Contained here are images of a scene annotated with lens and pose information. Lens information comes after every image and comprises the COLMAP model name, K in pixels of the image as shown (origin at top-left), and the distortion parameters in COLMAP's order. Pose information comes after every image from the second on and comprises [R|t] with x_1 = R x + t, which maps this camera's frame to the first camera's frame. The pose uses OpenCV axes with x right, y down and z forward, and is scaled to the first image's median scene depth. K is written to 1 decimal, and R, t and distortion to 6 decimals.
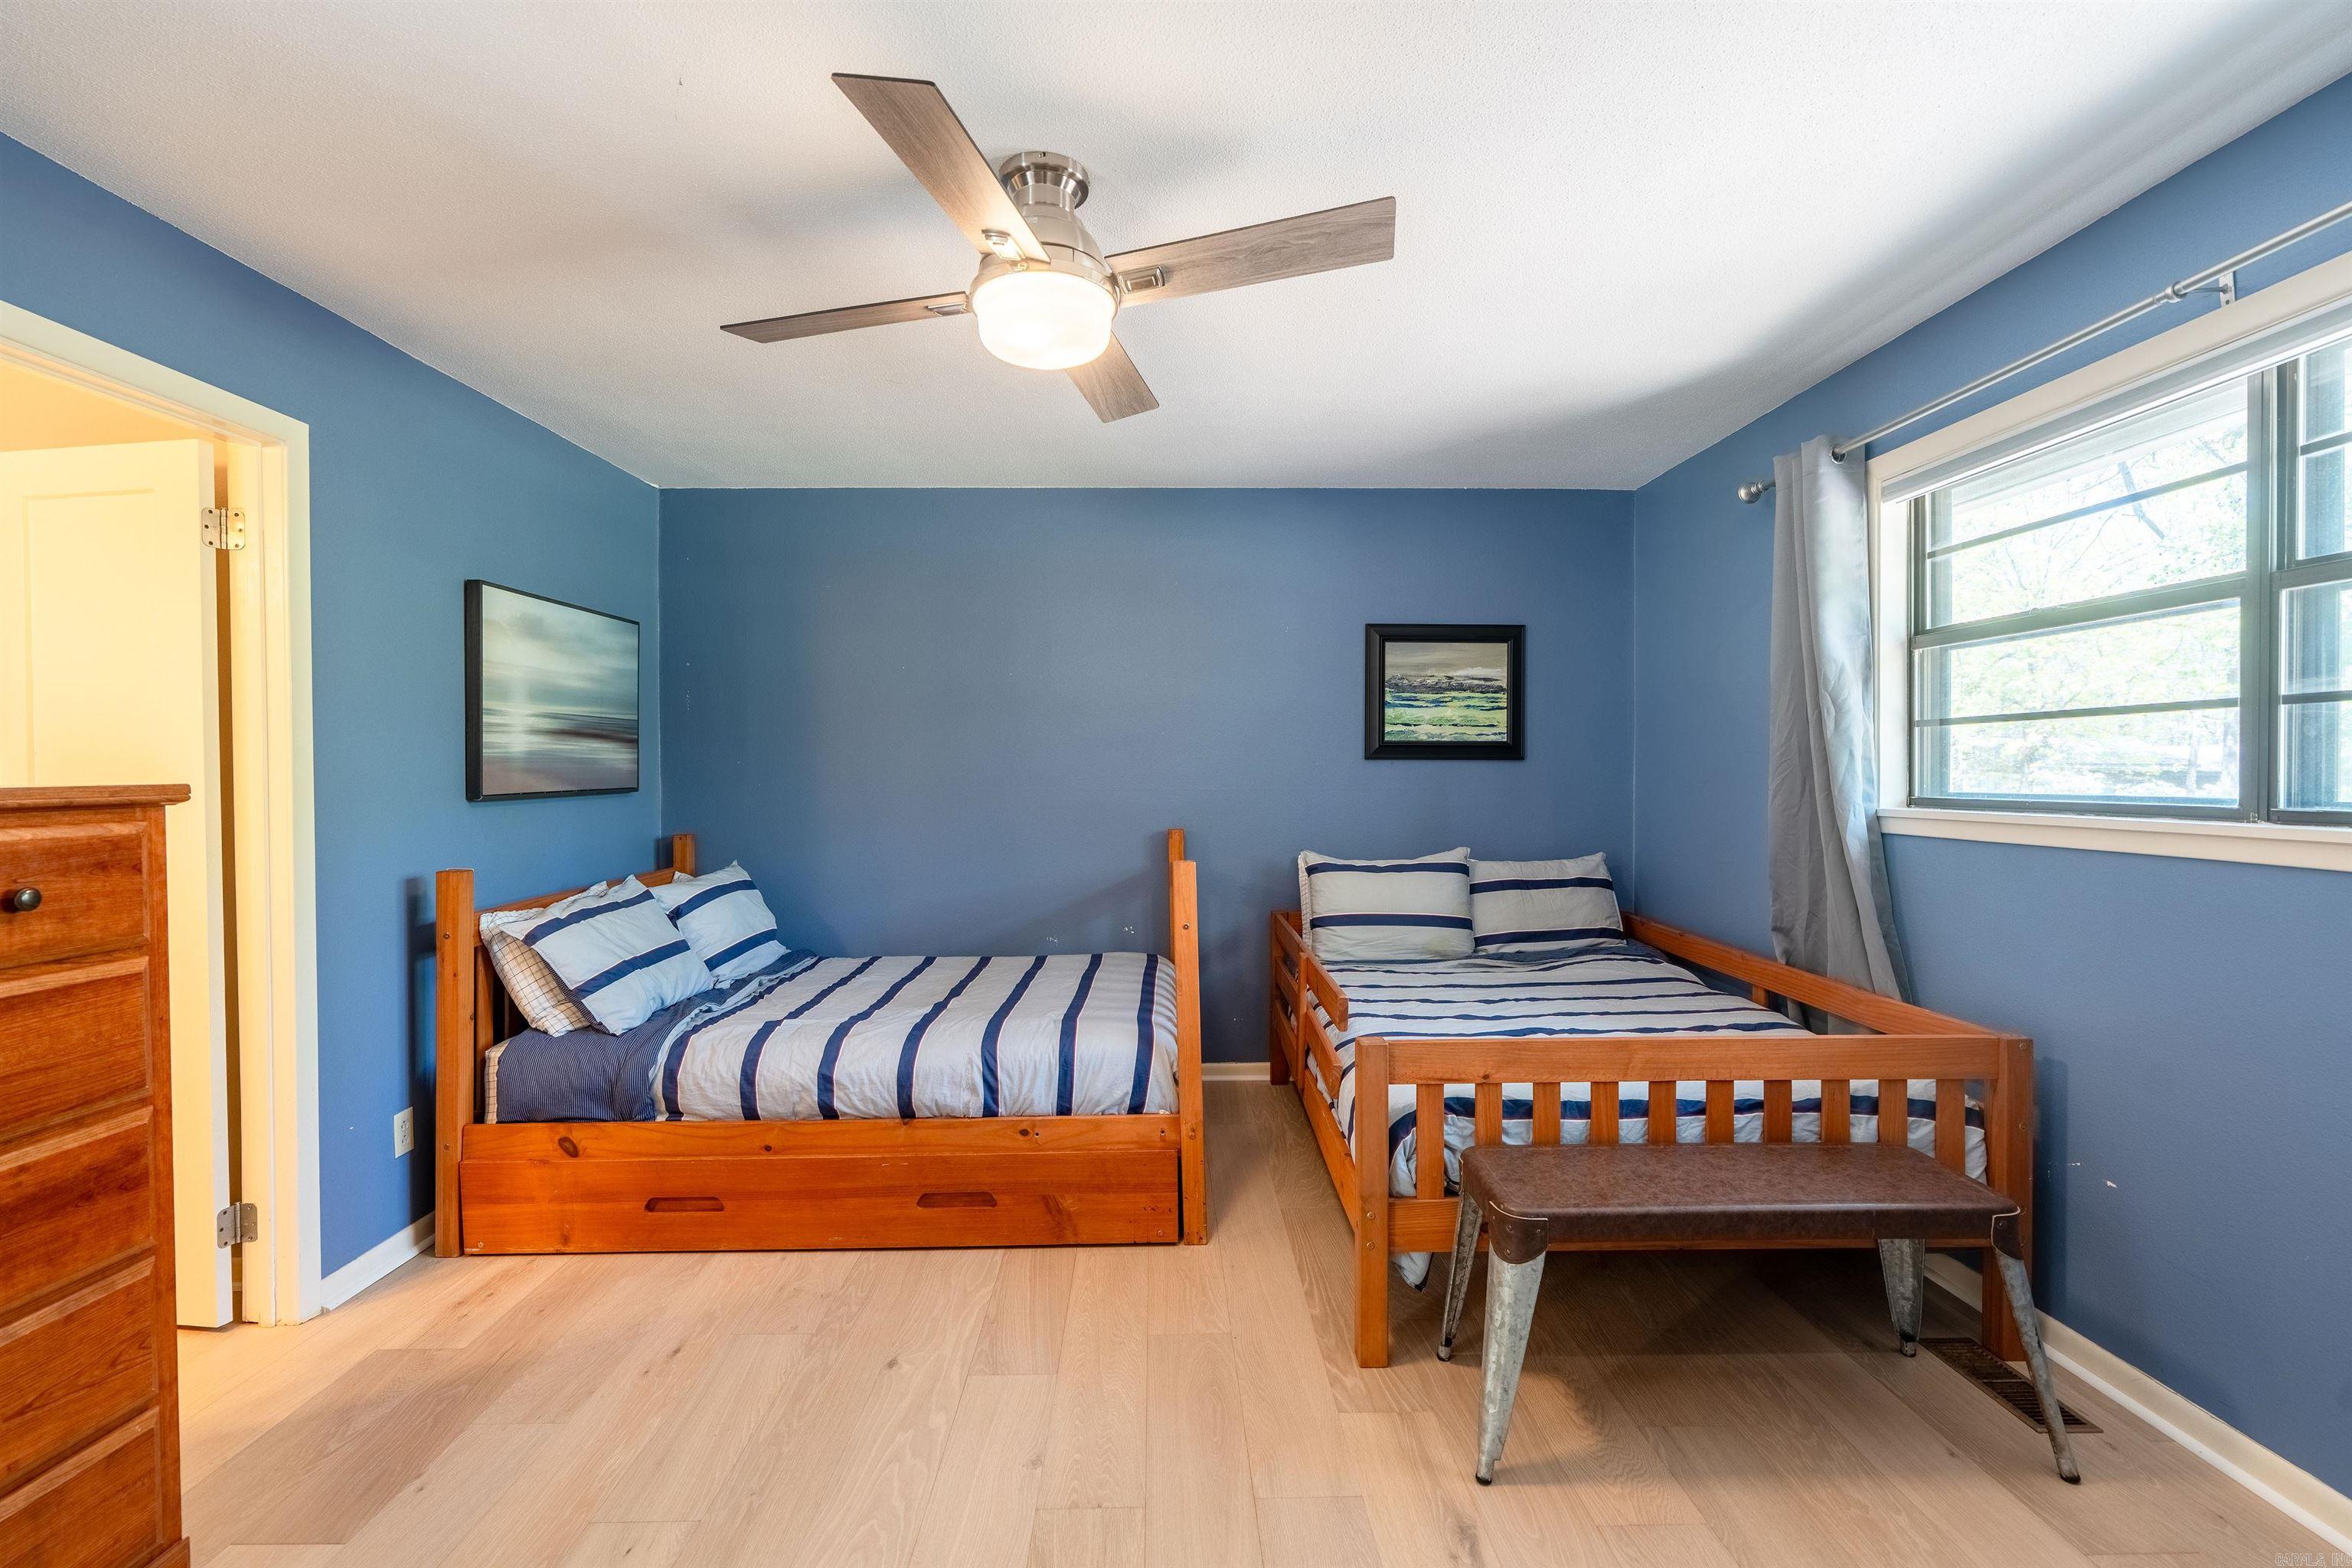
lens RADIAL K [[1063.1, 0, 1179.2], [0, 1063.1, 772.3], [0, 0, 1]] dist [0.000272, 0.005520]
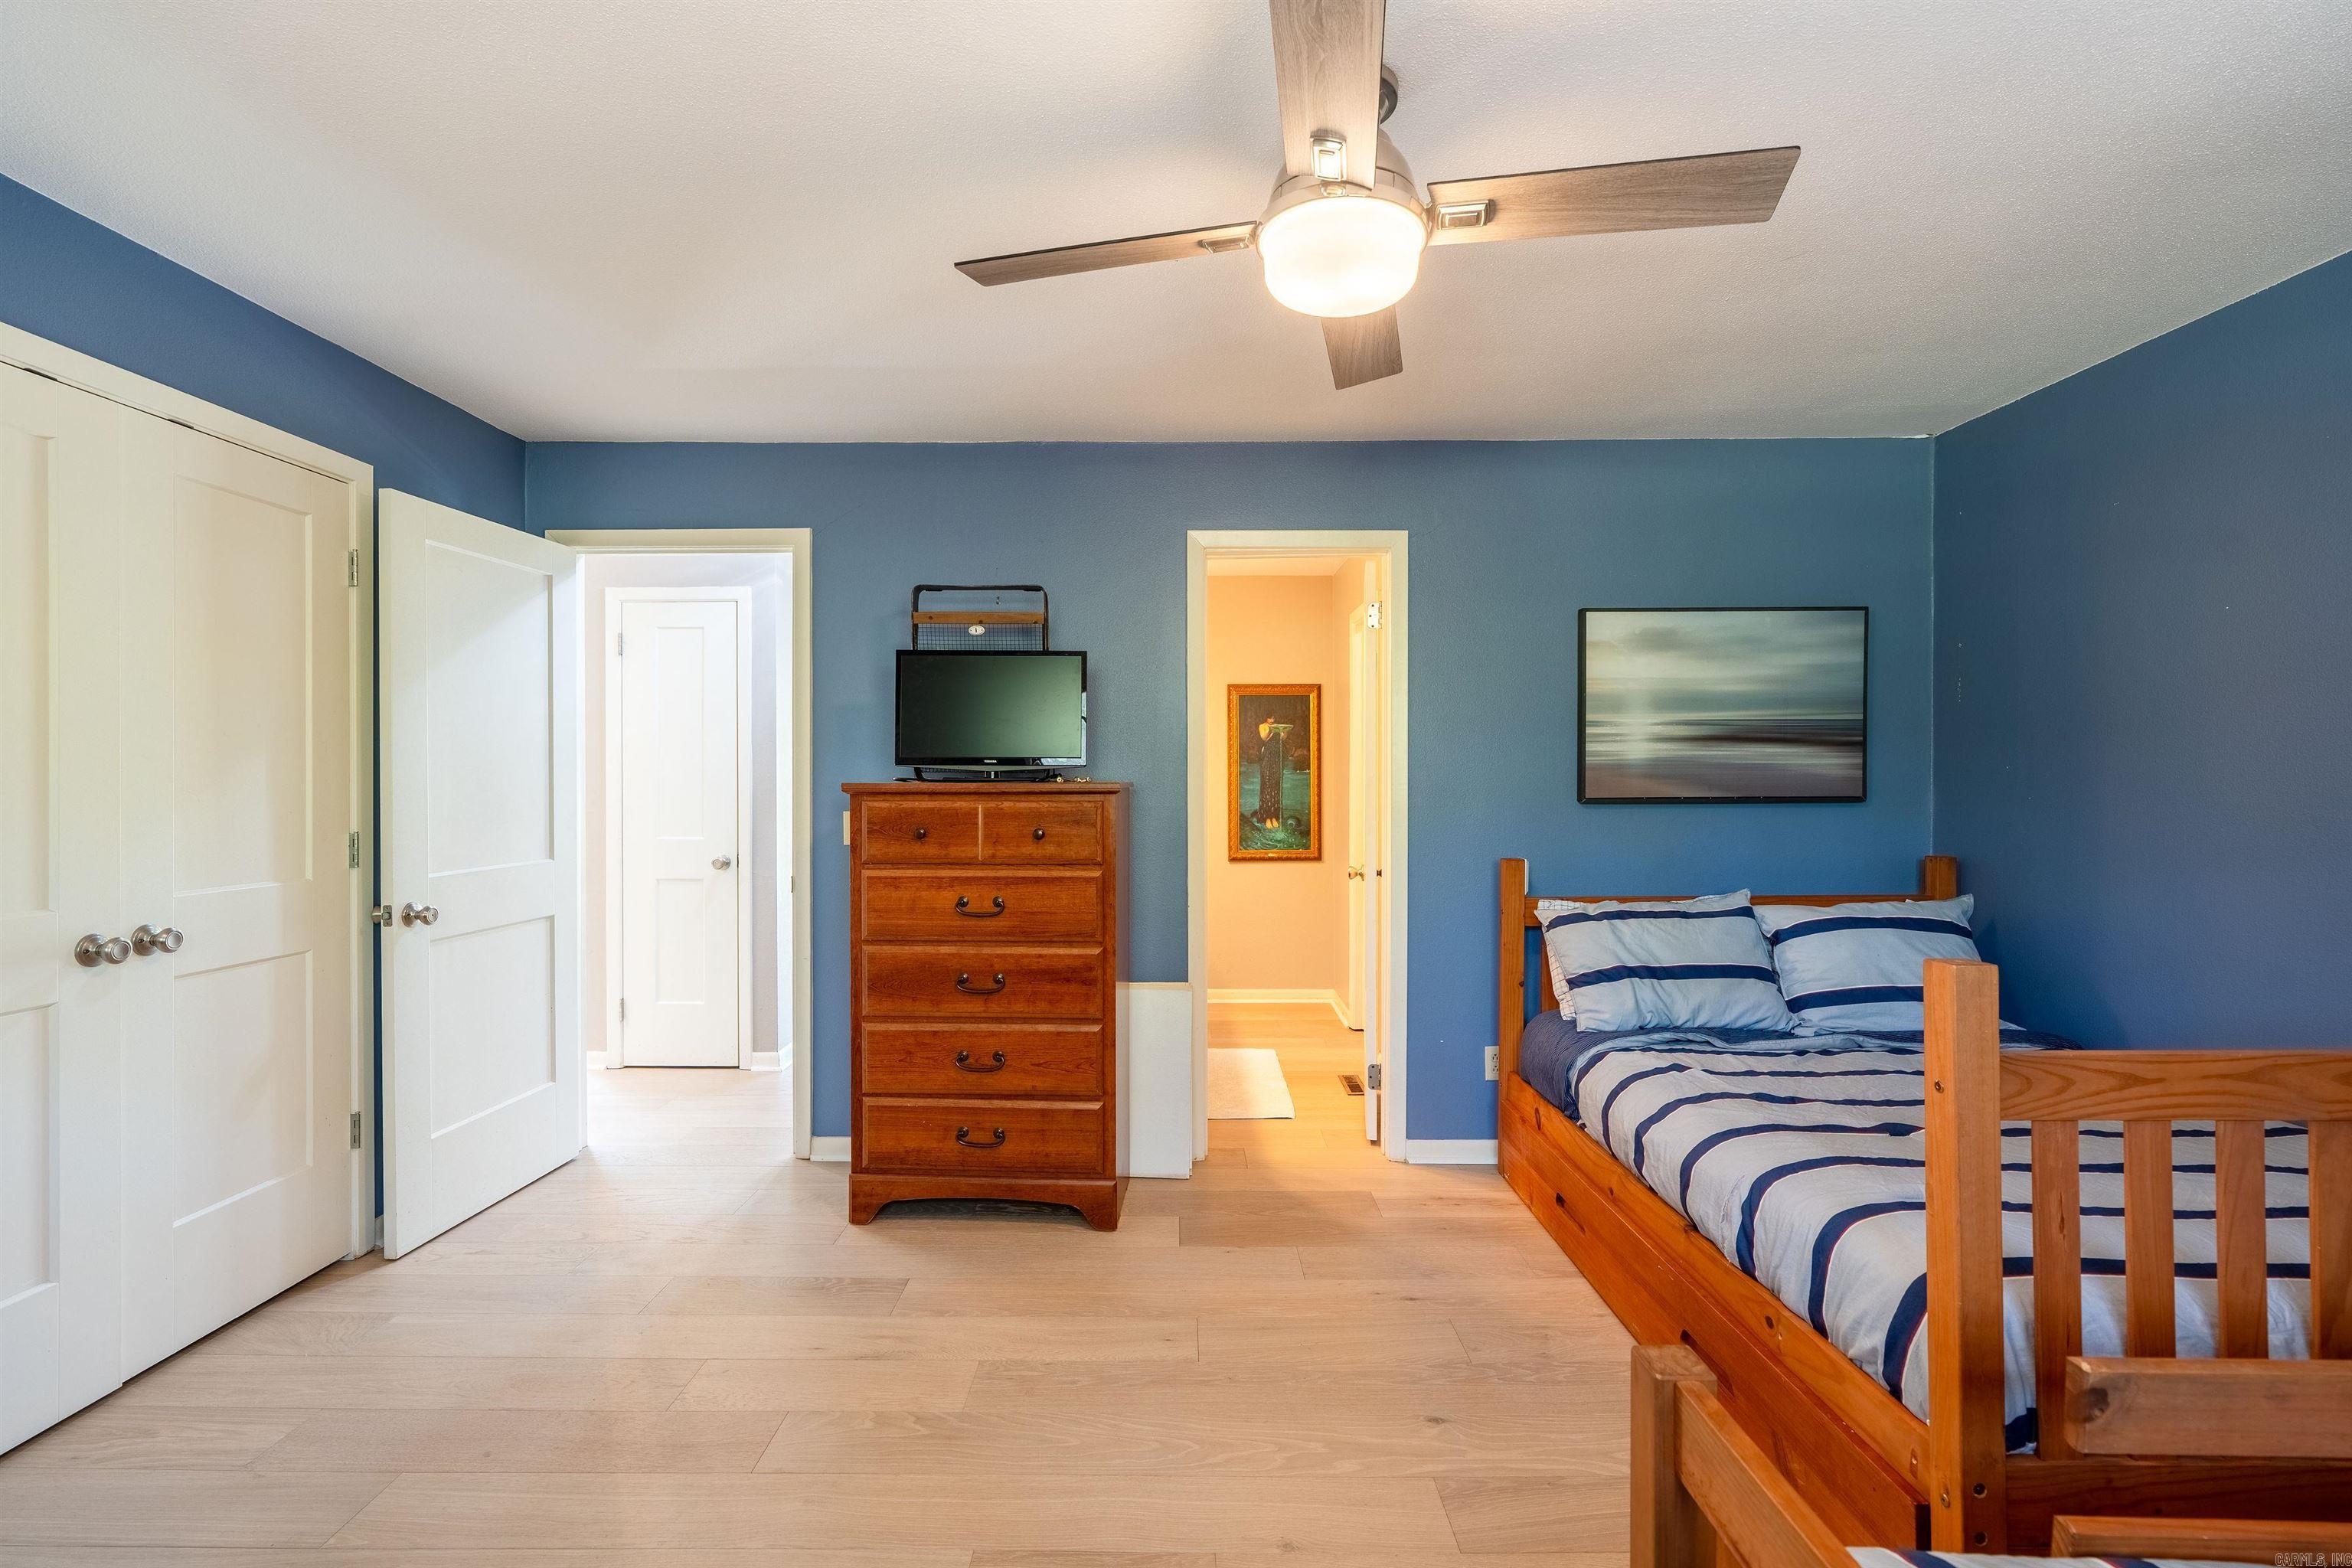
lens RADIAL K [[1063.1, 0, 1164.0], [0, 1063.1, 776.8], [0, 0, 1]] dist [0.000272, 0.005520]
pose [[-0.030808, 0.003343, -0.999520, 0.529587], [-0.004521, 0.999984, 0.003484, -0.003406], [0.999515, 0.004626, -0.030793, 0.636165]]
